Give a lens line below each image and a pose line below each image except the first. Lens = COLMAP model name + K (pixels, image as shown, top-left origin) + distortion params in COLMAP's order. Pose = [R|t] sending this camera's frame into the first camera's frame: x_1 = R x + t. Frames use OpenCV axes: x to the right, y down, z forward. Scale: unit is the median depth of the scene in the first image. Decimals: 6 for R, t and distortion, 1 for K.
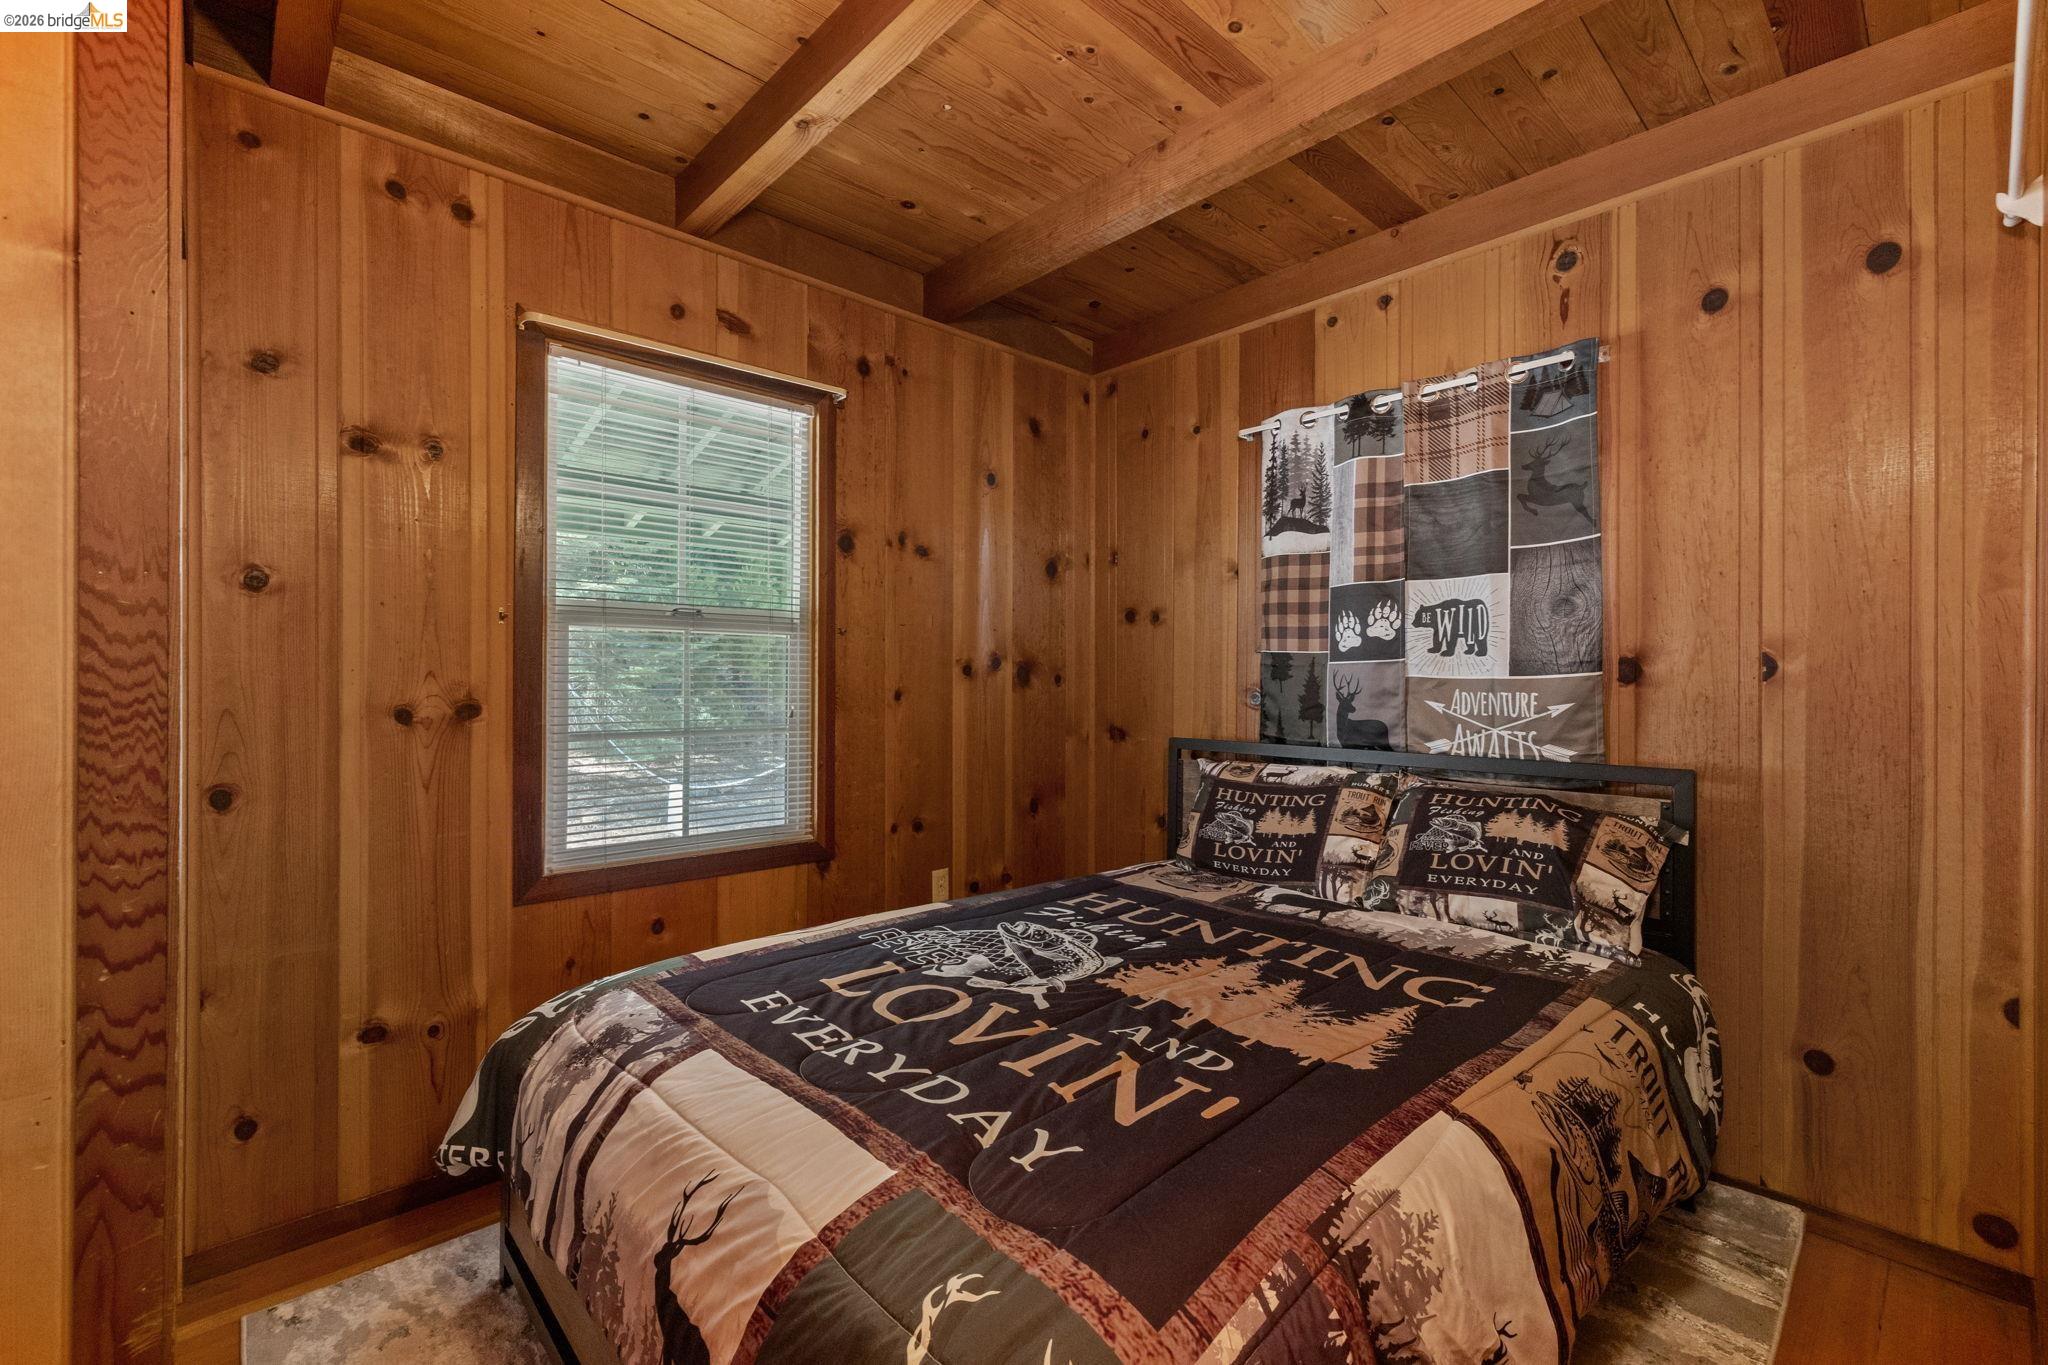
lens RADIAL K [[875.1, 0, 1024.9], [0, 875.1, 668.4], [0, 0, 1]] dist [0.002266, -0.000247]
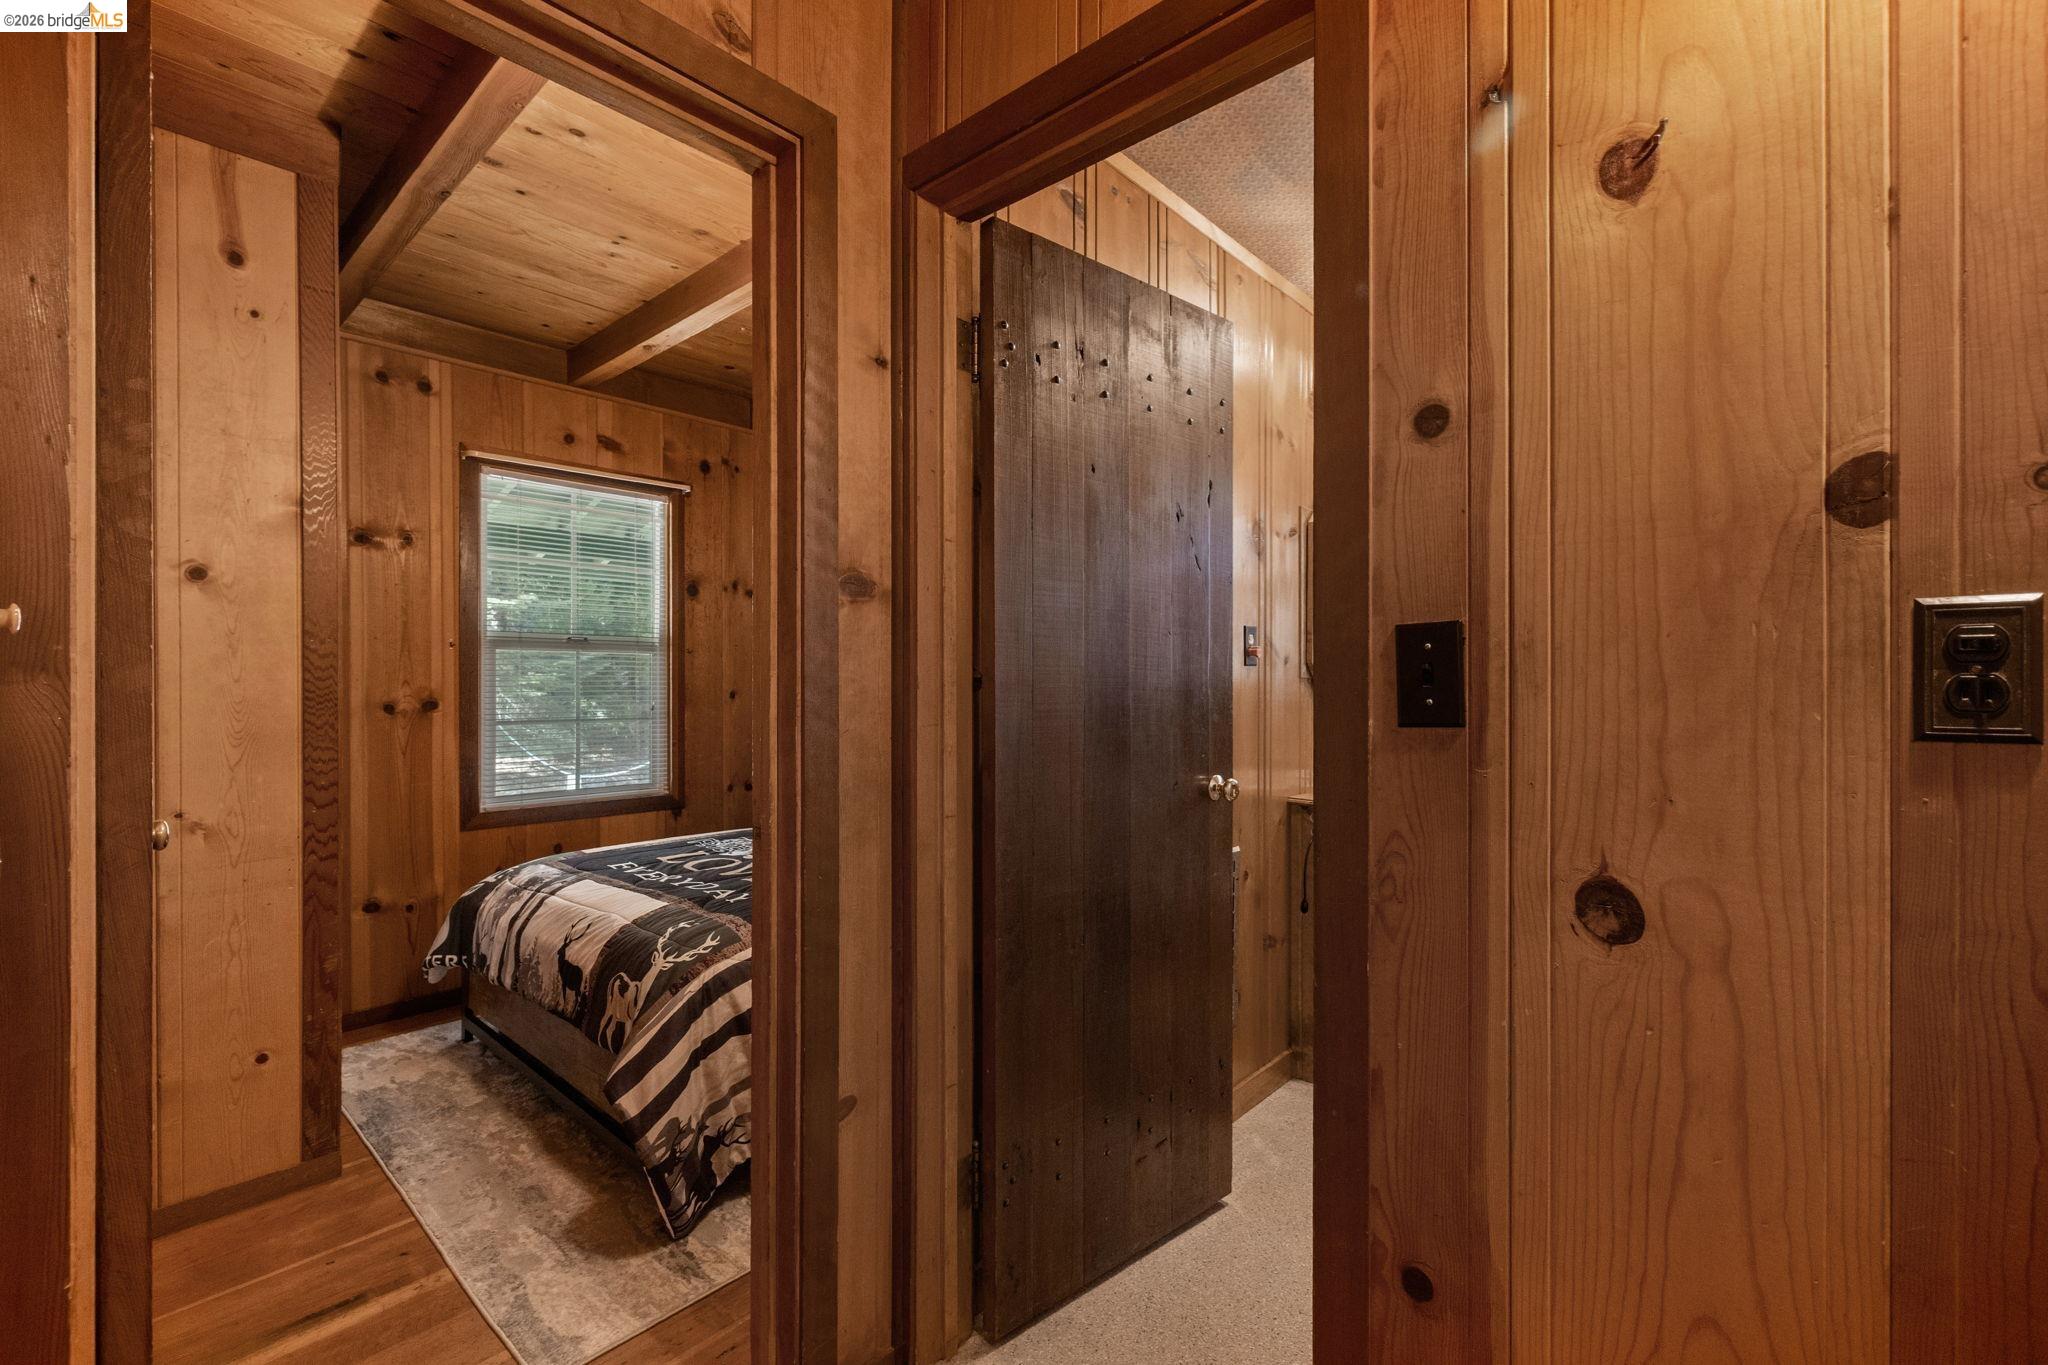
lens RADIAL K [[872.5, 0, 1028.1], [0, 872.5, 675.6], [0, 0, 1]] dist [-0.001683, -0.000329]
pose [[0.995053, -0.004612, 0.099242, 0.280897], [0.004237, 0.999983, 0.003990, -0.006704], [-0.099258, -0.003550, 0.995055, -0.674638]]
